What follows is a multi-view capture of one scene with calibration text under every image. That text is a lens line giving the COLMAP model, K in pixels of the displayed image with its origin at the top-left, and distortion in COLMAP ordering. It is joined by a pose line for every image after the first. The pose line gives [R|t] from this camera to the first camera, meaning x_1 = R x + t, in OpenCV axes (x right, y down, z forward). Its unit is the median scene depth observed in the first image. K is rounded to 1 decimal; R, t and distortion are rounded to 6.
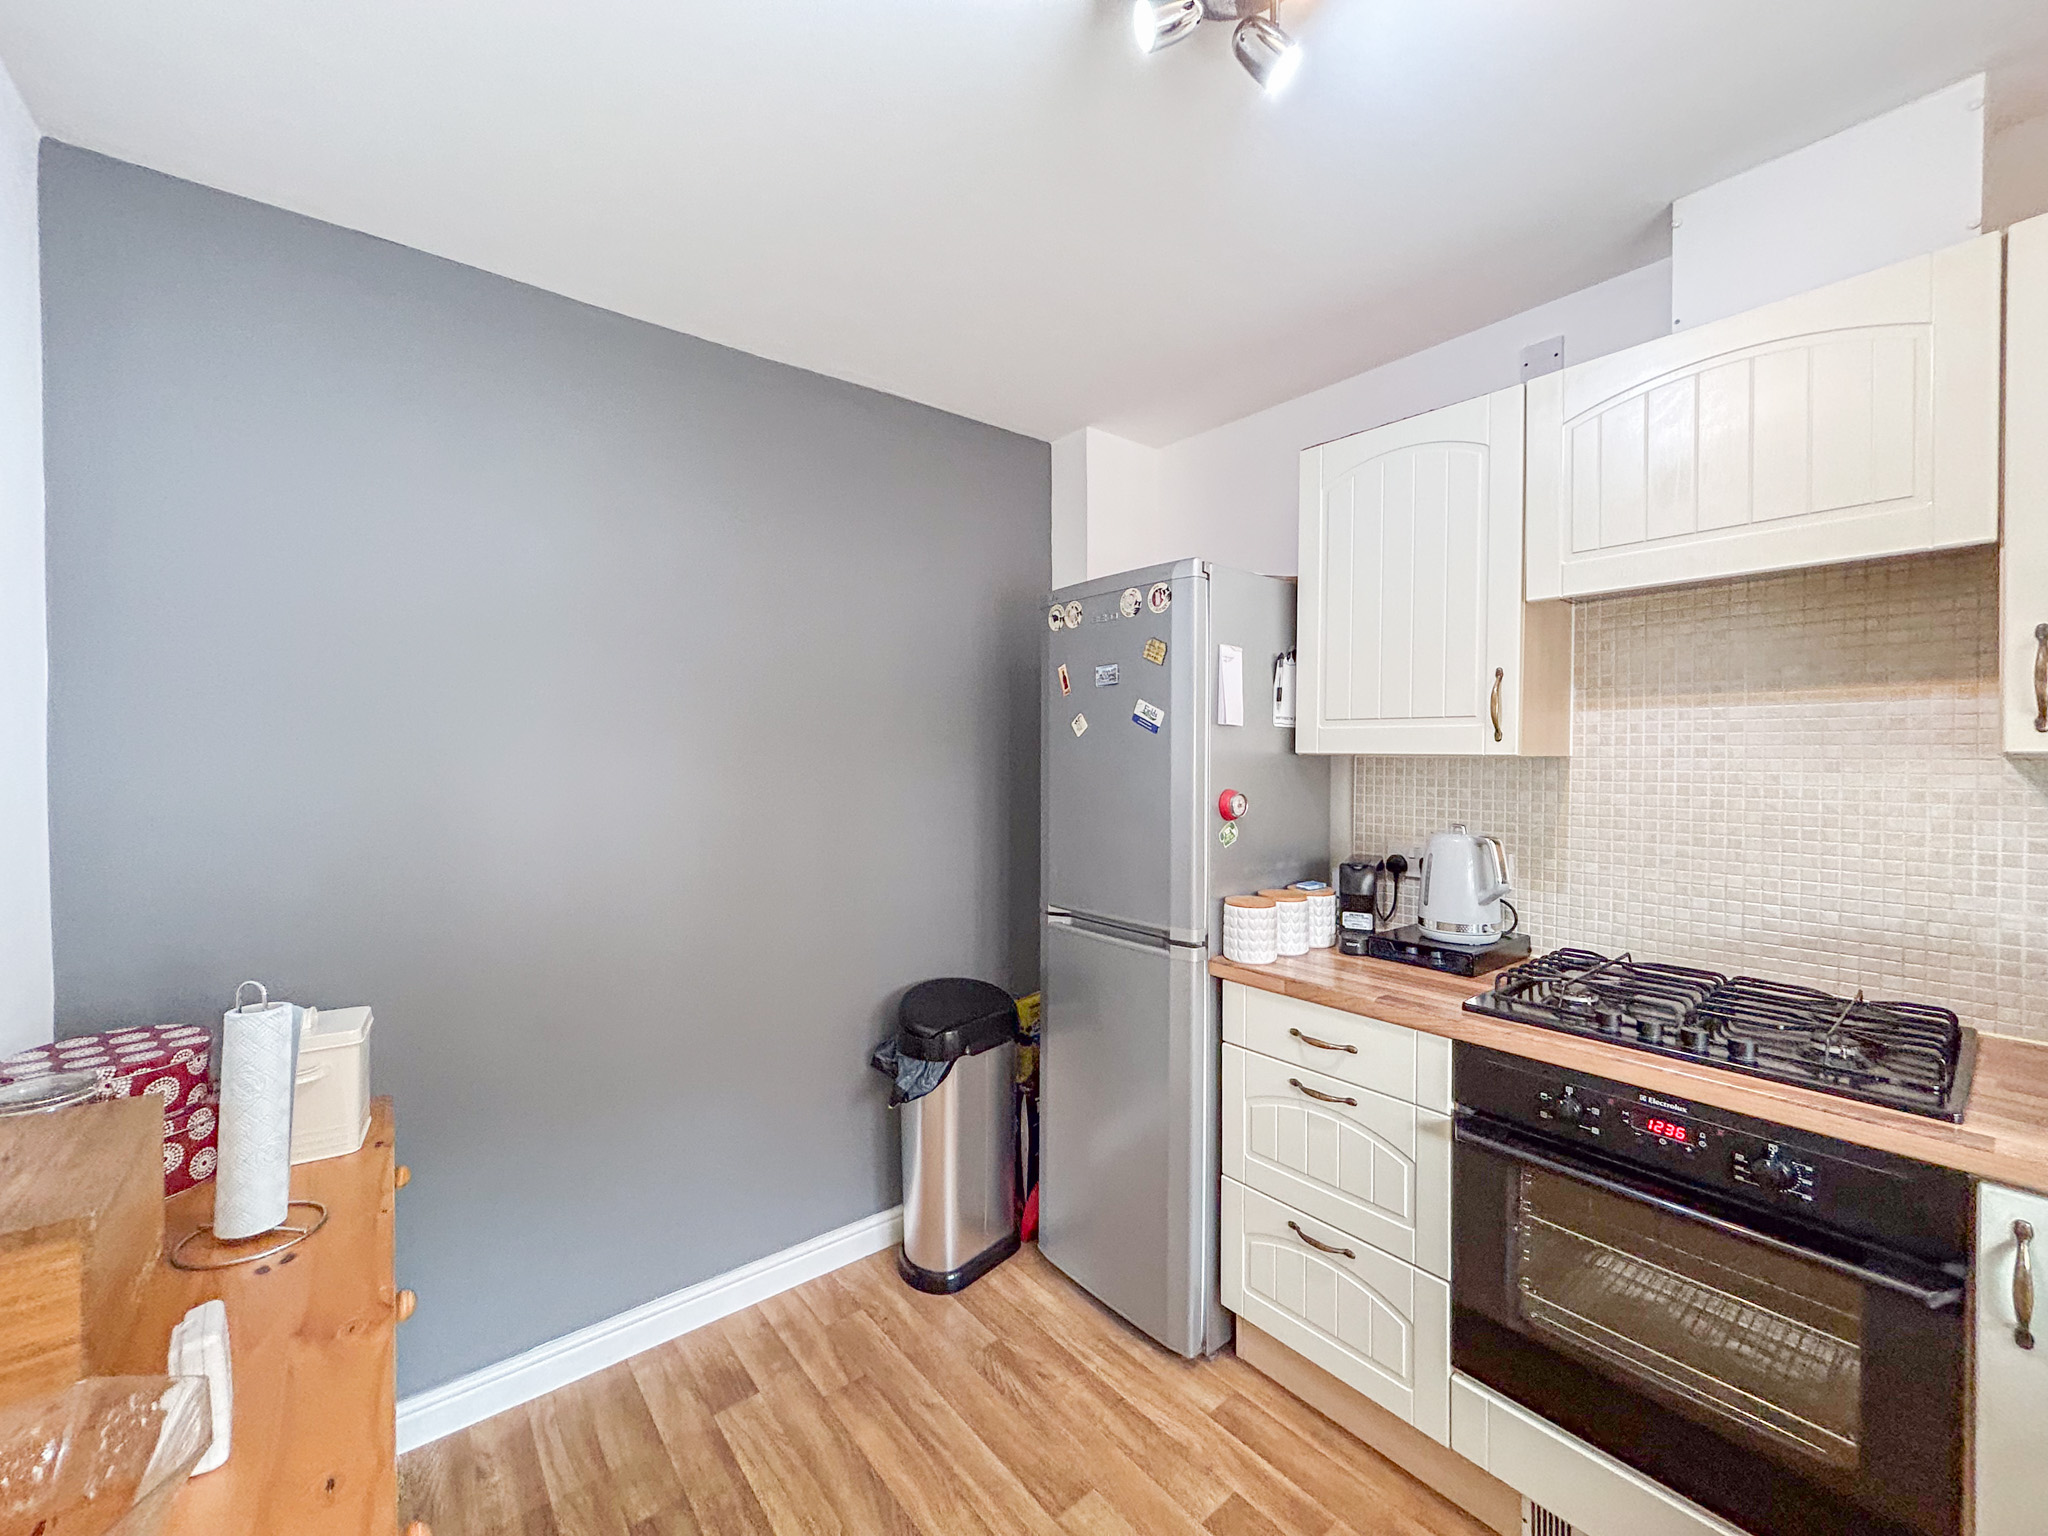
lens RADIAL K [[819.8, 0, 1028.9], [0, 819.8, 761.9], [0, 0, 1]] dist [0.002873, 0.000109]
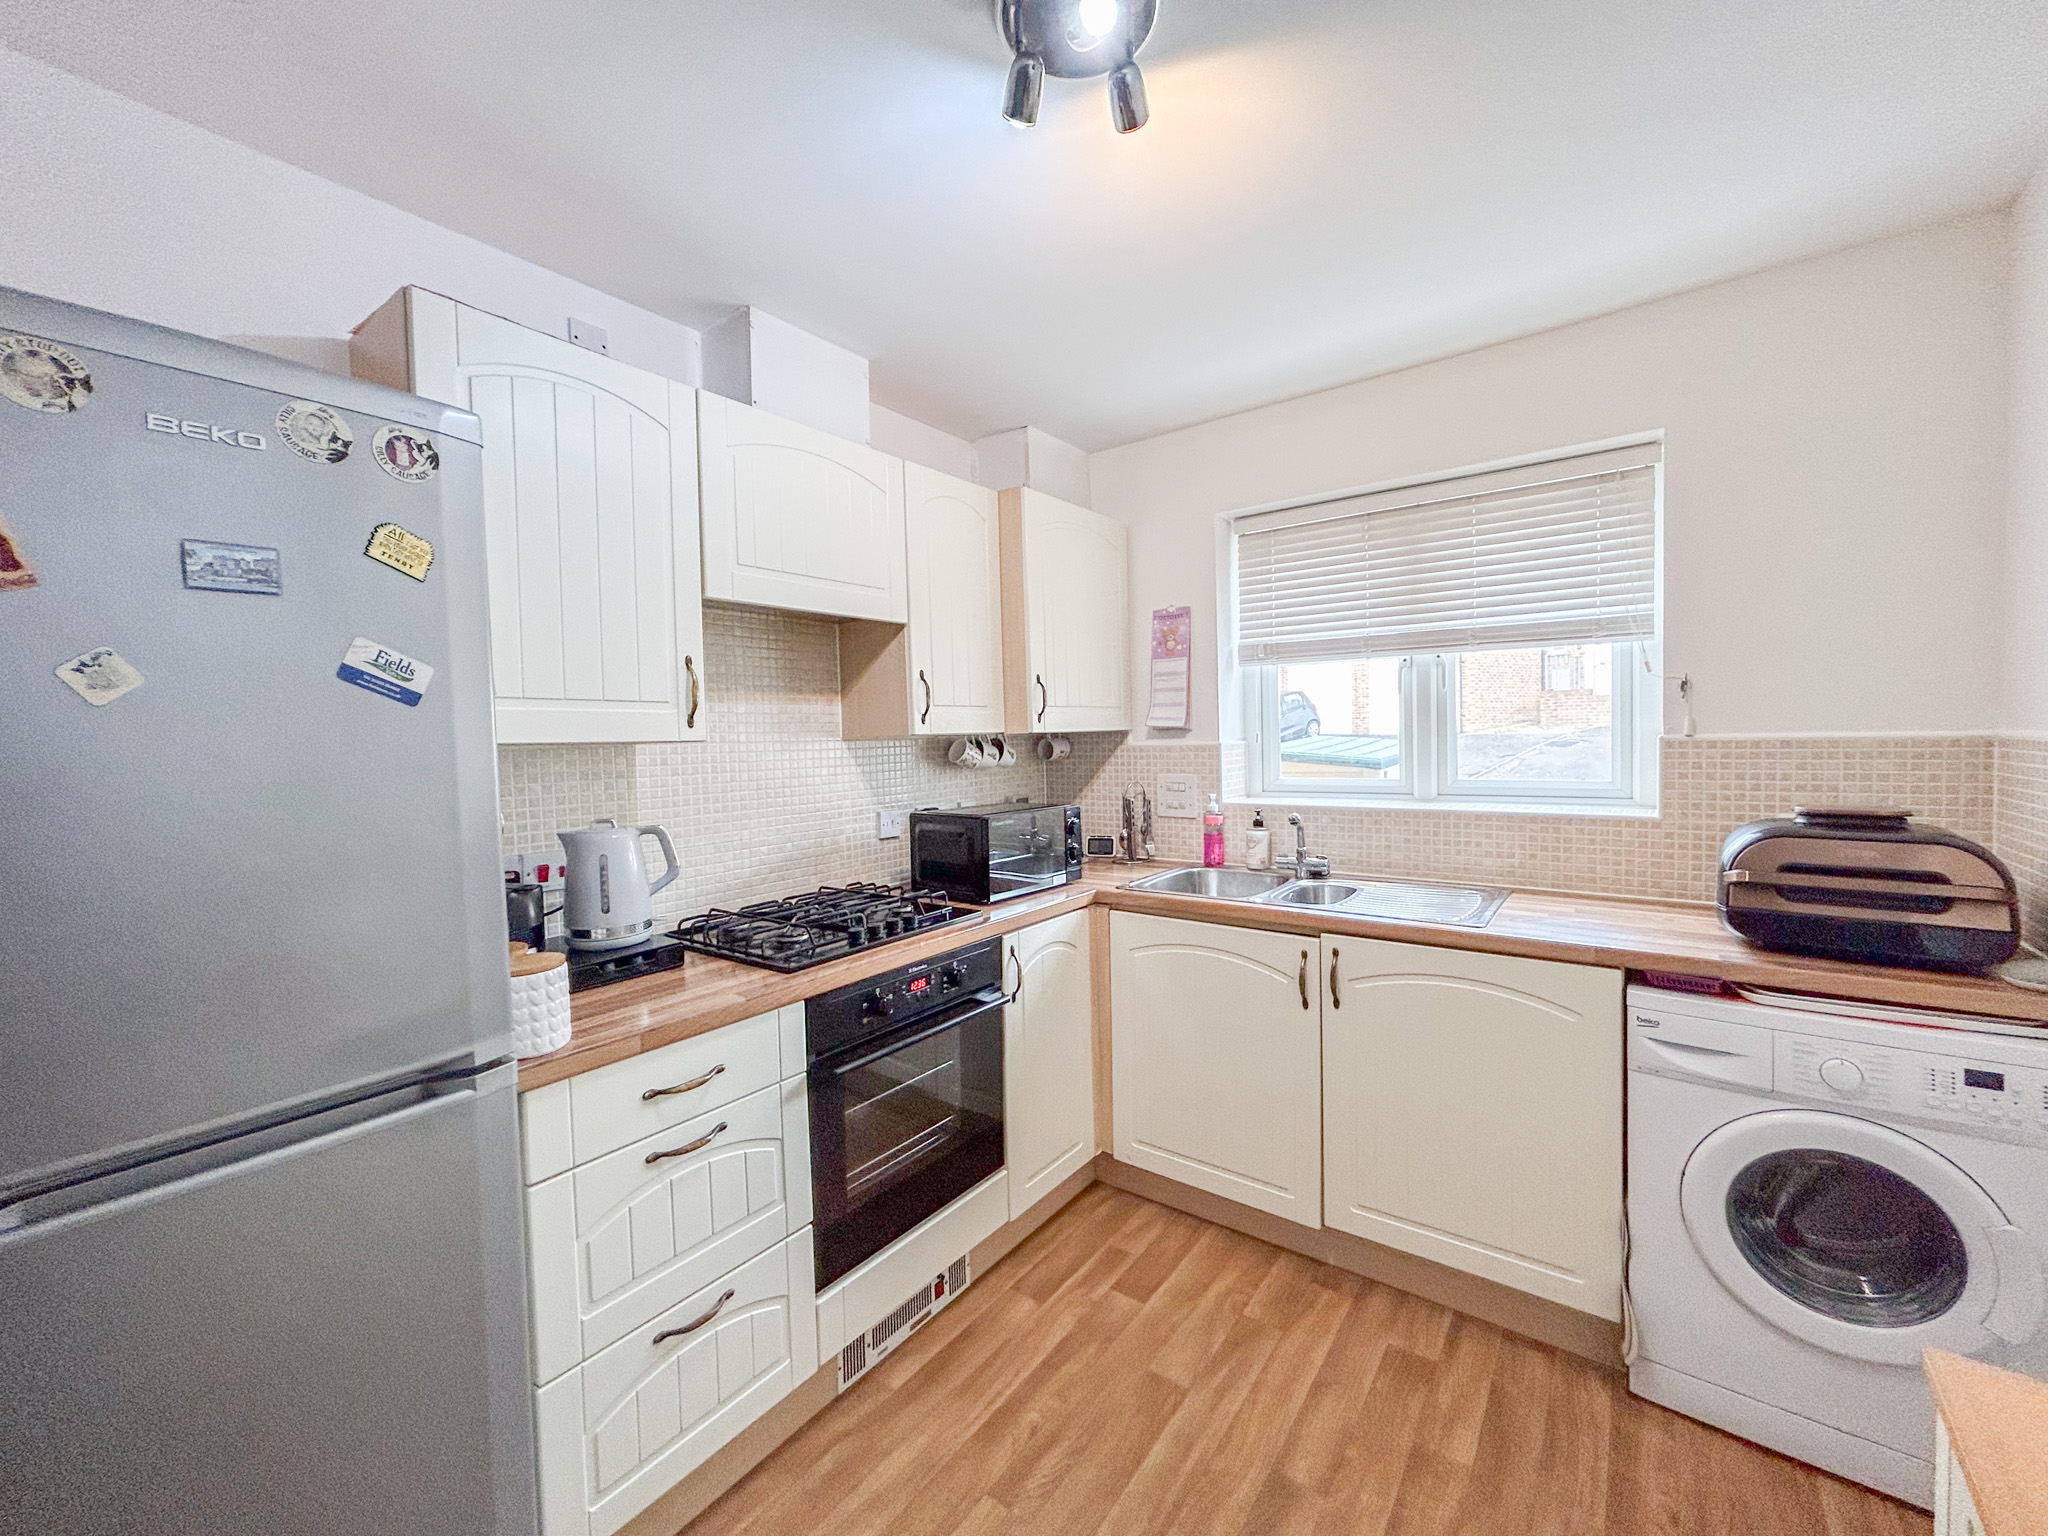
lens RADIAL K [[819.8, 0, 1028.6], [0, 819.8, 764.0], [0, 0, 1]] dist [0.002873, 0.000109]
pose [[-0.235439, -0.027222, 0.971508, -0.569860], [0.036194, 0.998669, 0.036754, -0.002192], [-0.971215, 0.043816, -0.234140, 0.906397]]
